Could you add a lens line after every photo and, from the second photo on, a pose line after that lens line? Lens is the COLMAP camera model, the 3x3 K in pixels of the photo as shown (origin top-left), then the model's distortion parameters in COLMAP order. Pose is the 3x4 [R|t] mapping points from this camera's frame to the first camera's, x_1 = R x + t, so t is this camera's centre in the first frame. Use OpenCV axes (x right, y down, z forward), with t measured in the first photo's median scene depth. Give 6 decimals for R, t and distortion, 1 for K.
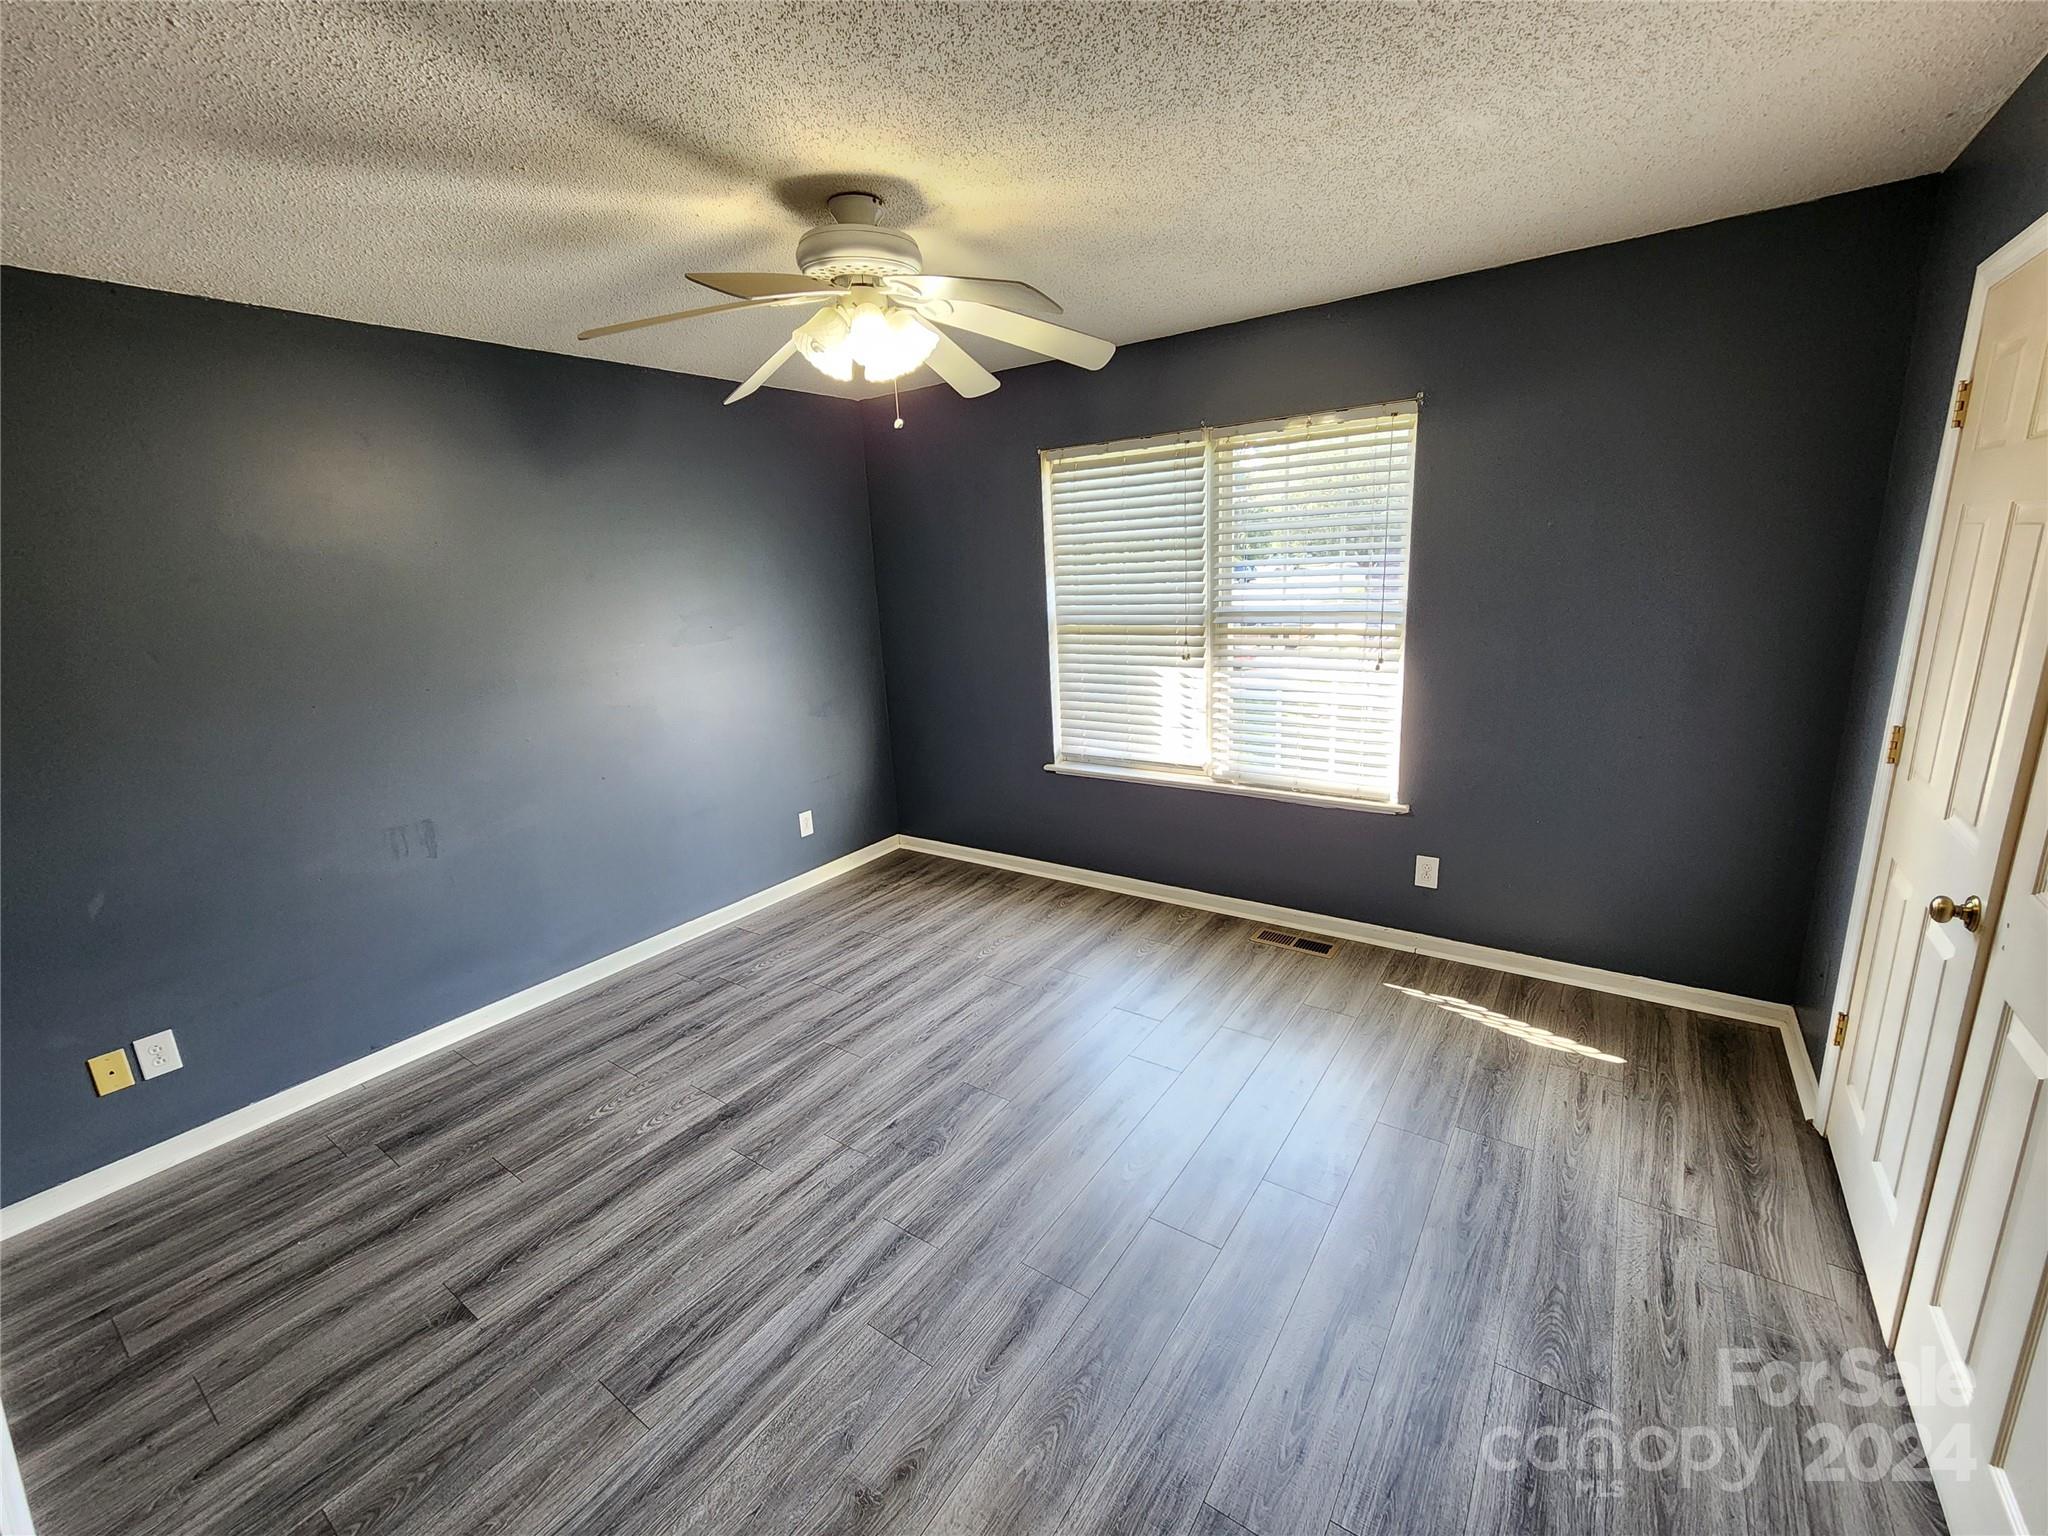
lens RADIAL K [[847.5, 0, 1018.8], [0, 847.5, 771.0], [0, 0, 1]] dist [-0.000367, 0.000992]
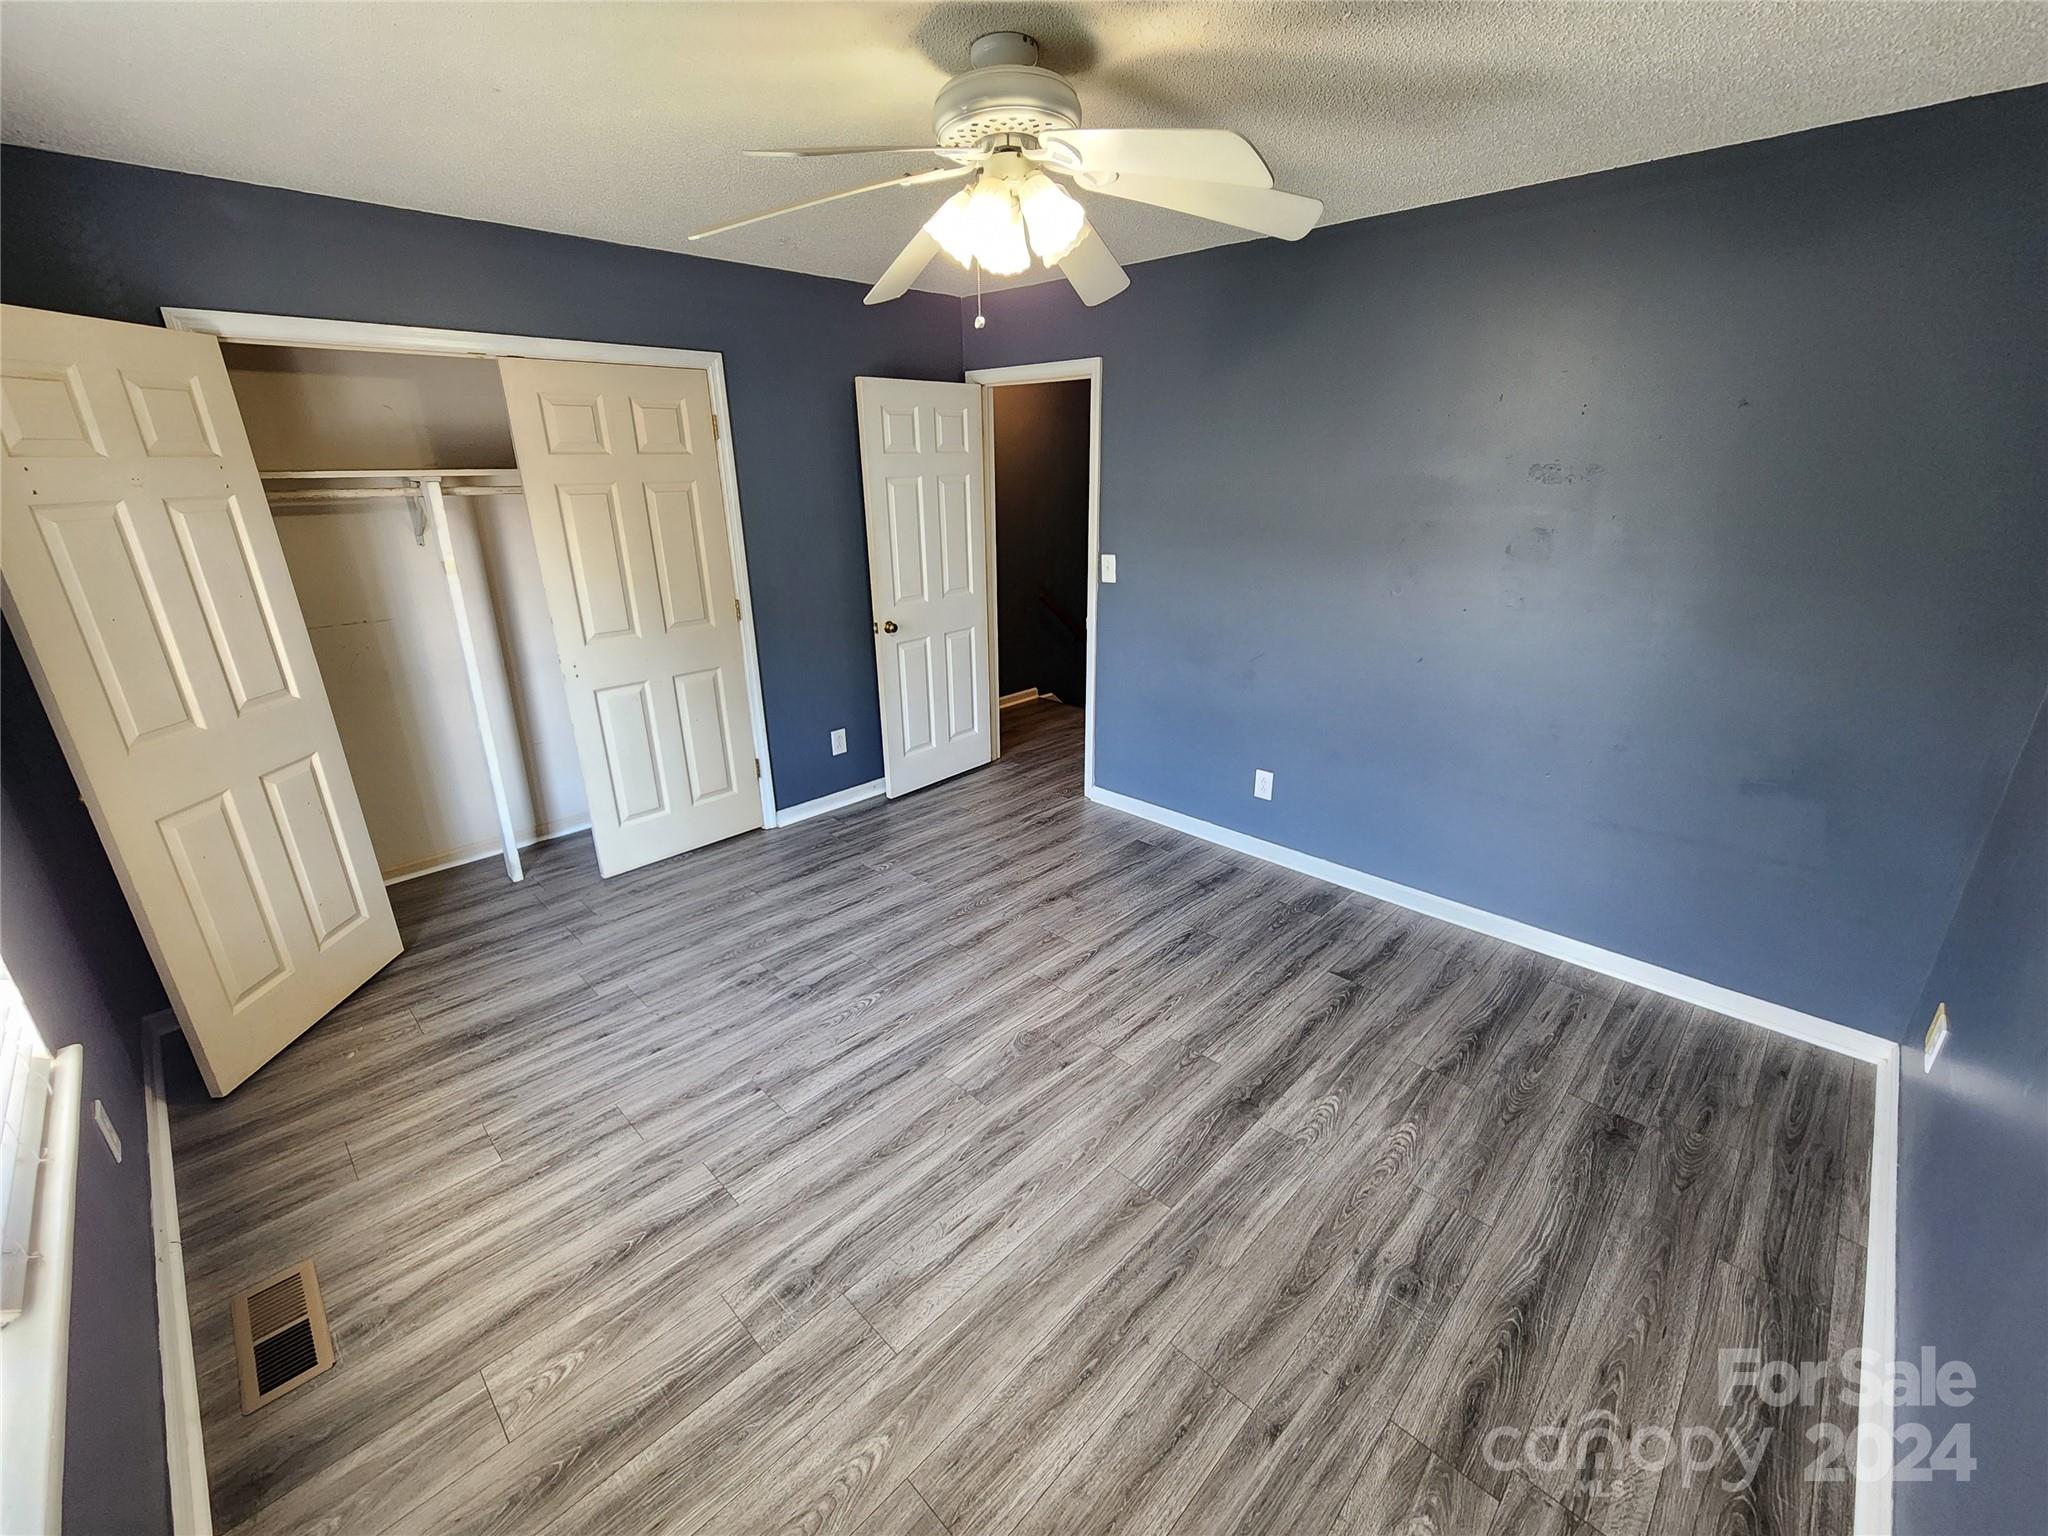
lens RADIAL K [[847.5, 0, 1020.2], [0, 847.5, 772.1], [0, 0, 1]] dist [-0.000367, 0.000992]
pose [[-0.985104, 0.003411, 0.171927, -0.284952], [0.099415, 0.827082, 0.553219, -0.449805], [-0.140310, 0.562070, -0.815101, 1.712786]]
